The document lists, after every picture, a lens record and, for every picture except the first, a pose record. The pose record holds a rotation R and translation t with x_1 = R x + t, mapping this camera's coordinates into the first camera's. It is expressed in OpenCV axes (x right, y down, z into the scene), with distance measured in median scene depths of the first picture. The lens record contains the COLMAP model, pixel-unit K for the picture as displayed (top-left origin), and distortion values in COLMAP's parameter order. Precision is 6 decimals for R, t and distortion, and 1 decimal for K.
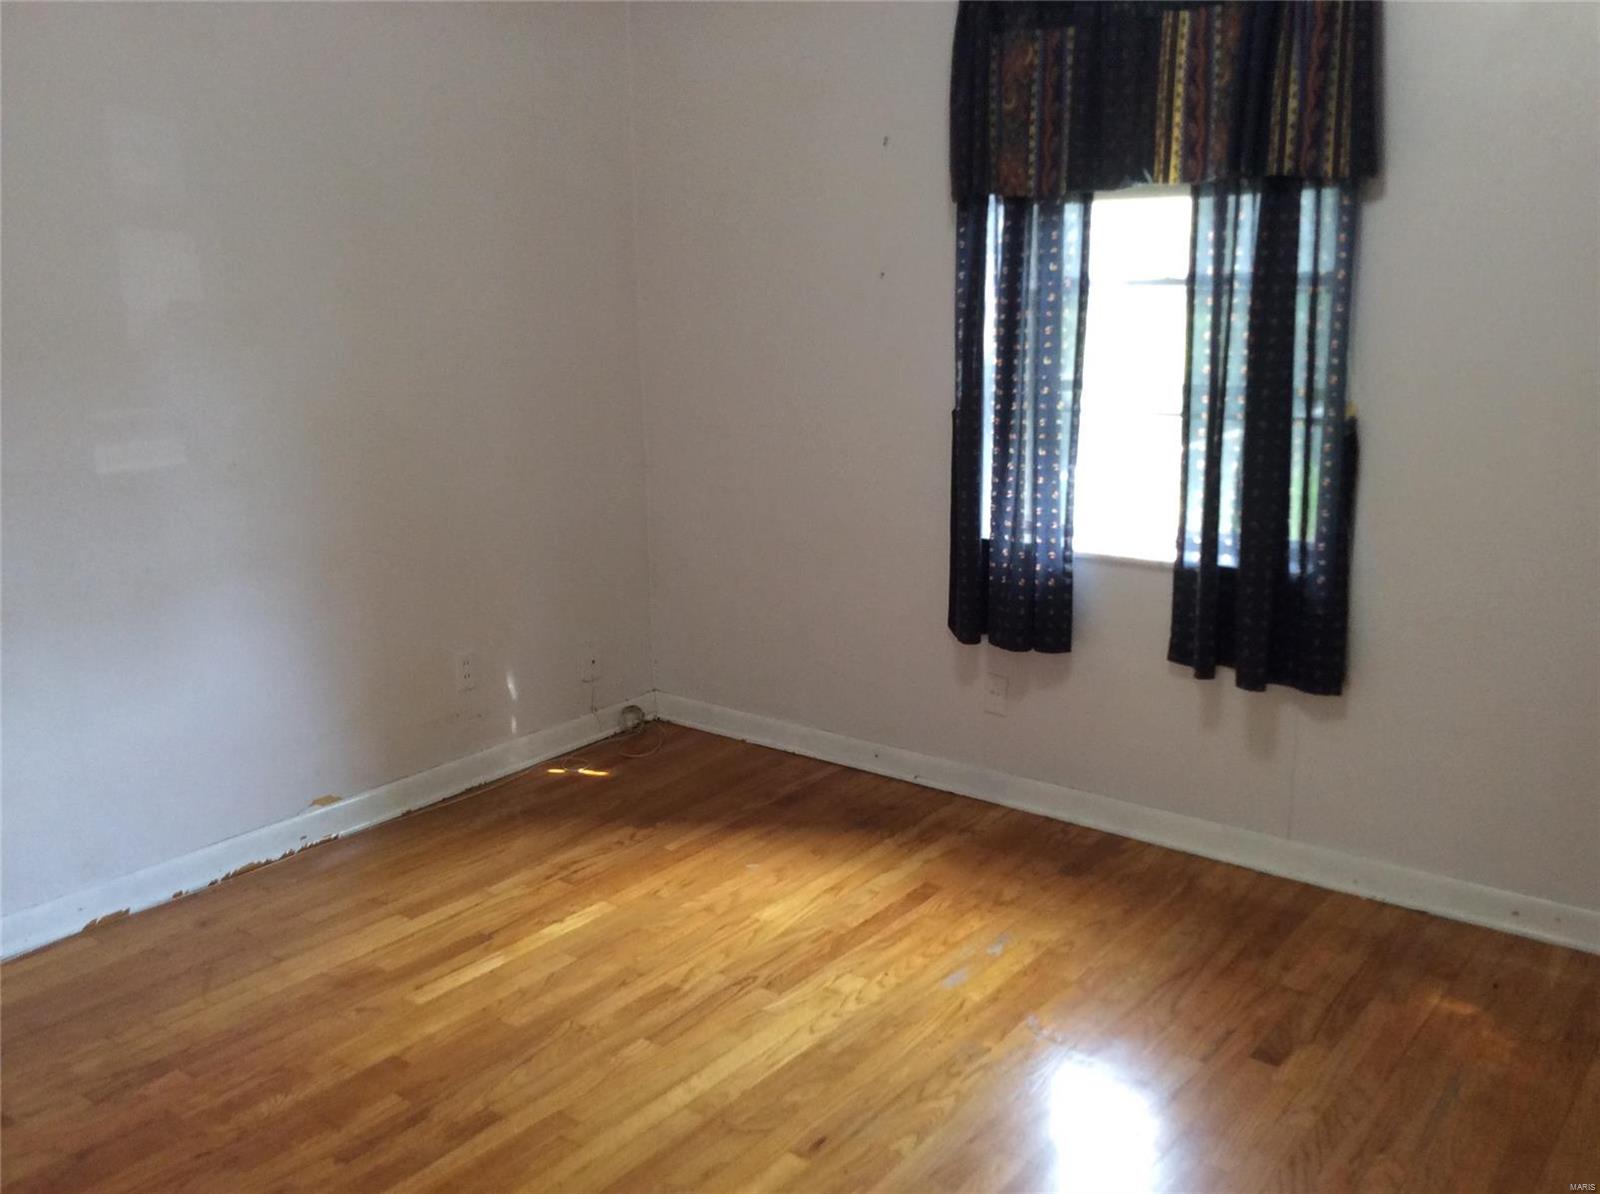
lens RADIAL K [[1457.9, 0, 800.0], [0, 1457.9, 597.0], [0, 0, 1]] dist [0.143335, -0.294277]
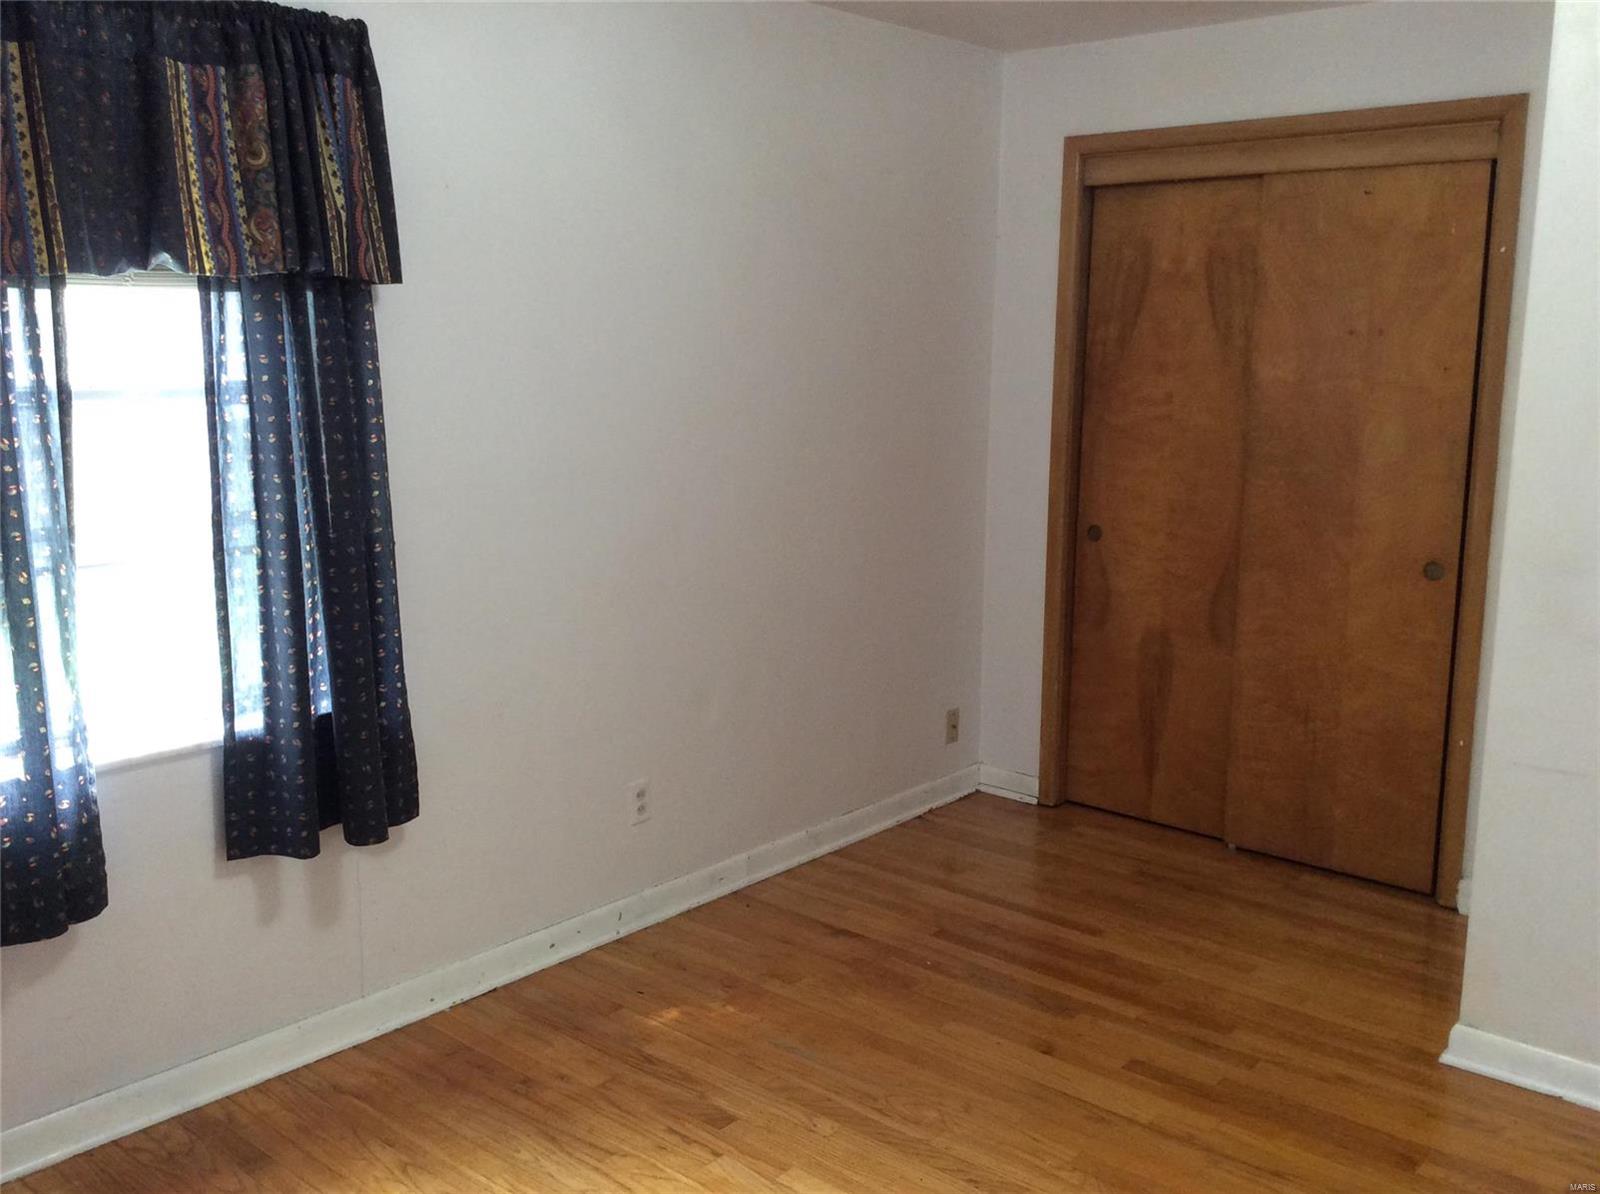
lens RADIAL K [[1457.9, 0, 800.0], [0, 1457.9, 597.0], [0, 0, 1]] dist [0.143335, -0.294277]
pose [[0.045055, -0.156750, 0.986610, -0.543562], [0.218511, 0.965244, 0.143377, -0.153120], [-0.974794, 0.209125, 0.077740, 0.650568]]
